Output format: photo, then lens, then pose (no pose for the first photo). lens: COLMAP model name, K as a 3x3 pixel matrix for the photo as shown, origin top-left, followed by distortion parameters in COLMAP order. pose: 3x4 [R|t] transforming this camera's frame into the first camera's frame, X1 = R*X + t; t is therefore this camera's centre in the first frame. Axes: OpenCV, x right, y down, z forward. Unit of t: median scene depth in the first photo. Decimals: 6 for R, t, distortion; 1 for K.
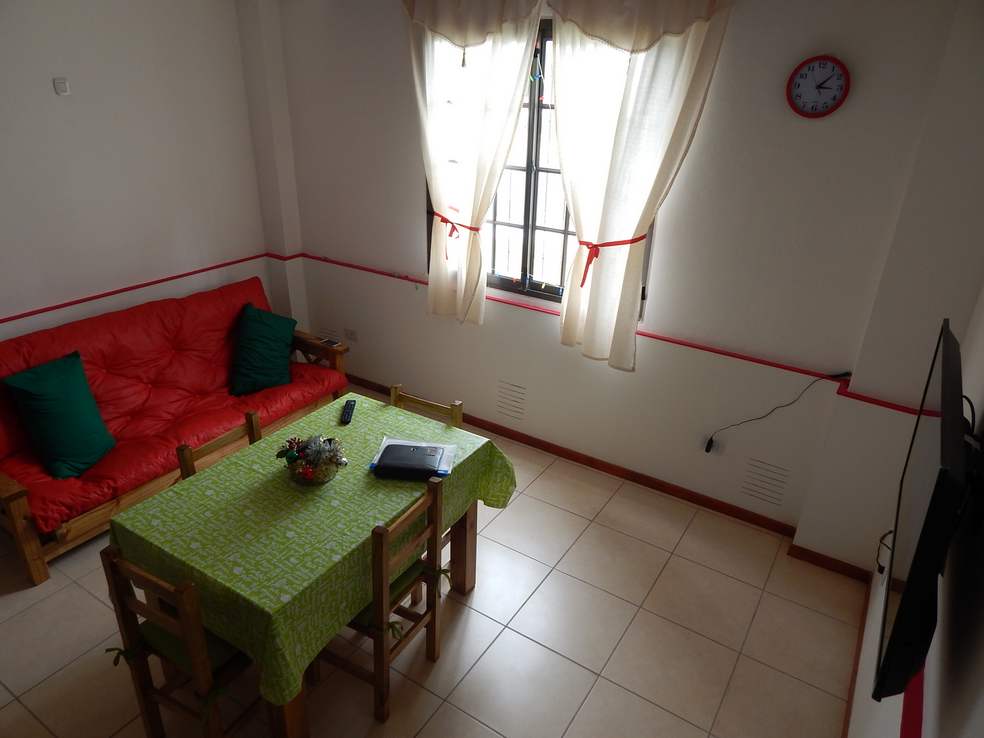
lens RADIAL K [[650.4, 0, 497.3], [0, 650.4, 363.9], [0, 0, 1]] dist [0.004921, -0.008215]
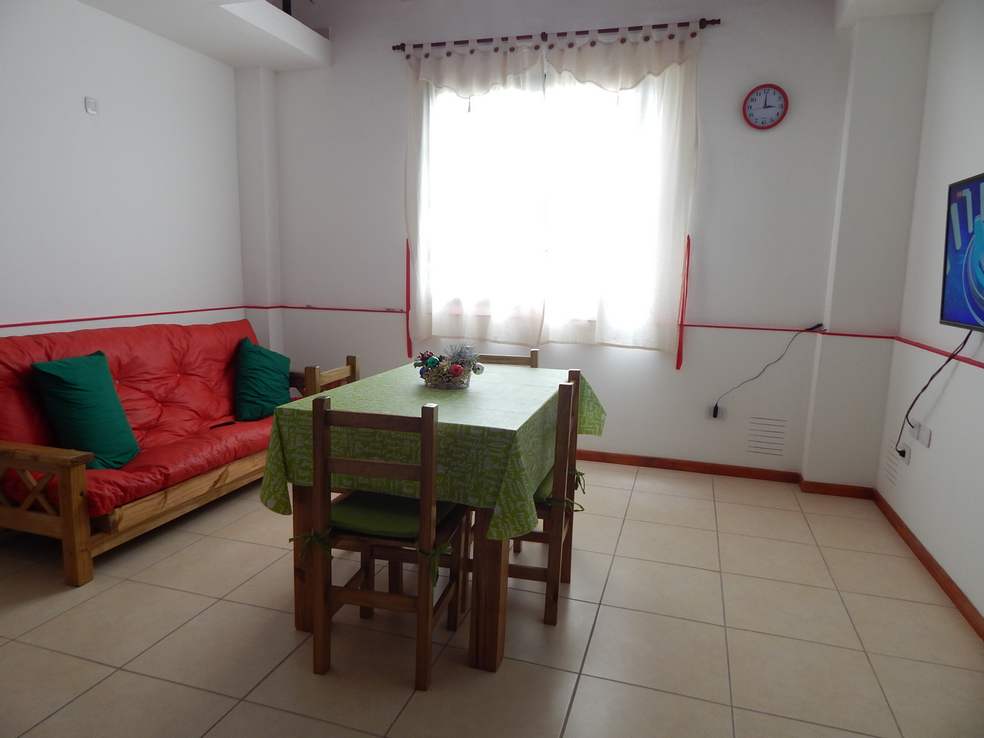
lens RADIAL K [[650.4, 0, 496.5], [0, 650.4, 366.5], [0, 0, 1]] dist [0.004921, -0.008215]
pose [[0.963992, -0.048861, 0.261404, -0.336818], [0.116954, 0.960707, -0.251721, 0.291320], [-0.238833, 0.273229, 0.931829, 0.011977]]
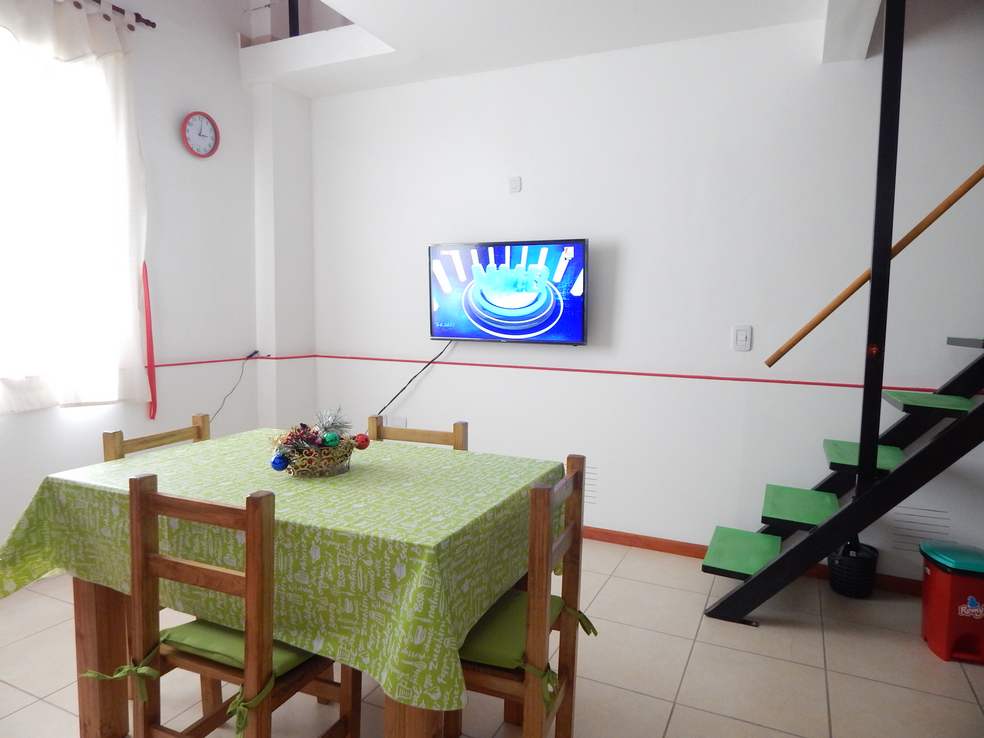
lens RADIAL K [[650.4, 0, 493.5], [0, 650.4, 373.4], [0, 0, 1]] dist [0.004921, -0.008215]
pose [[-0.120438, -0.131351, 0.983993, -0.740655], [0.392344, 0.904212, 0.168723, 0.018440], [-0.911900, 0.406384, -0.057367, 0.571526]]
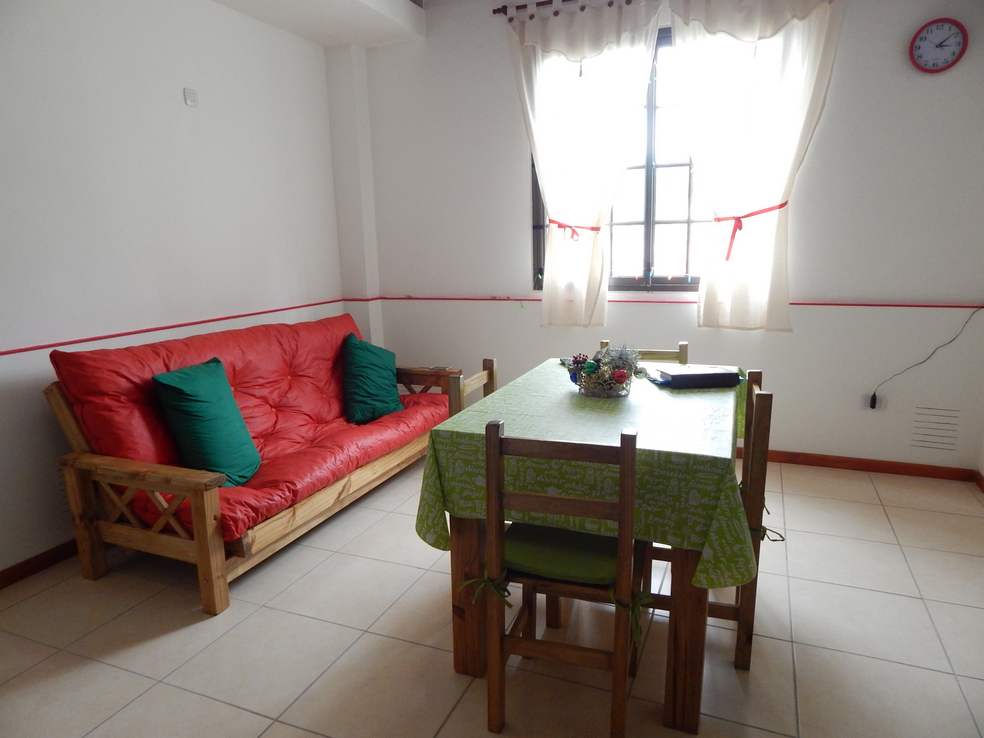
lens RADIAL K [[650.4, 0, 494.1], [0, 650.4, 366.2], [0, 0, 1]] dist [0.004921, -0.008215]
pose [[0.982911, -0.085474, 0.163034, -0.409501], [0.121283, 0.966954, -0.224255, 0.227366], [-0.138478, 0.240196, 0.960796, 0.104358]]
